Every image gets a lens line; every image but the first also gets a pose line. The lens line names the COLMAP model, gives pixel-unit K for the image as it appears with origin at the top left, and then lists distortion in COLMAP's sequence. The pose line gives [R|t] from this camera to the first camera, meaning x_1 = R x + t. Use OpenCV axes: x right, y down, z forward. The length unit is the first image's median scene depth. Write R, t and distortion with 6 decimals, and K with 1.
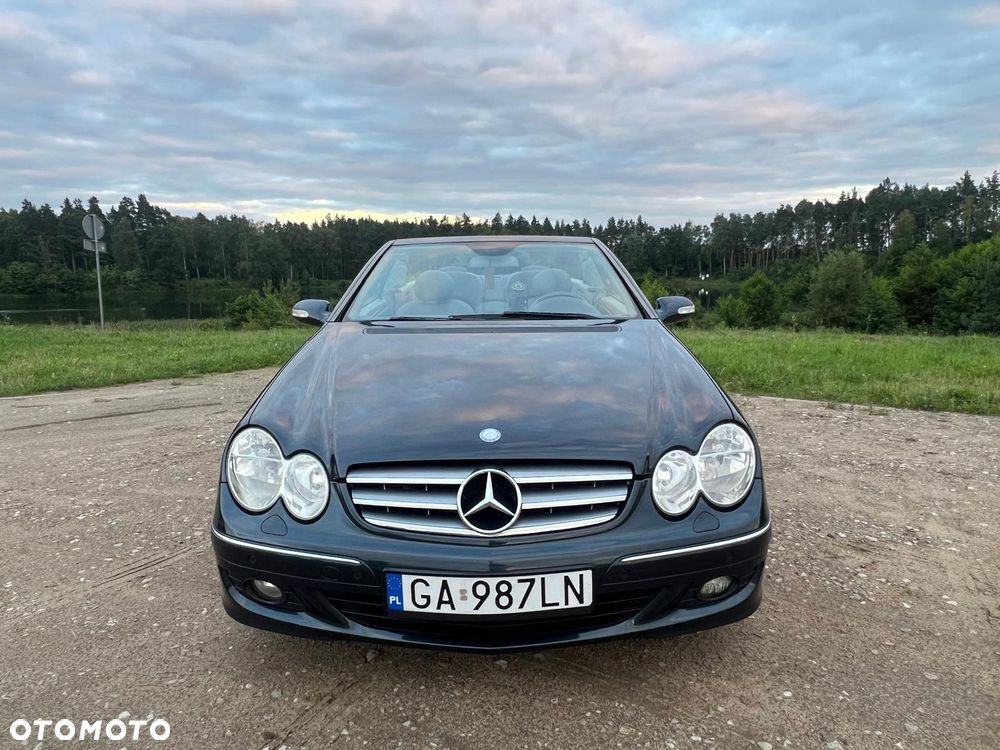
lens RADIAL K [[657.5, 0, 498.7], [0, 657.5, 377.7], [0, 0, 1]] dist [-0.002006, -0.000552]
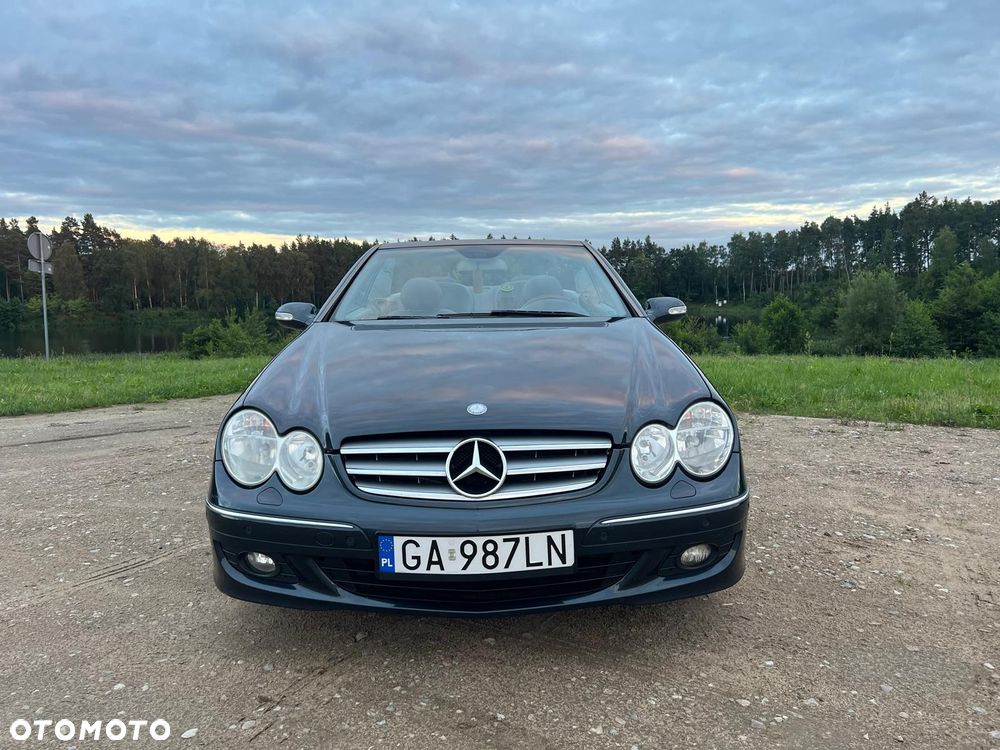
lens RADIAL K [[741.3, 0, 497.8], [0, 741.3, 375.8], [0, 0, 1]] dist [0.042234, -0.046878]
pose [[0.999935, -0.007428, 0.008622, 0.010233], [0.007904, 0.998367, -0.056582, 0.095826], [-0.008188, 0.056646, 0.998361, -0.179886]]
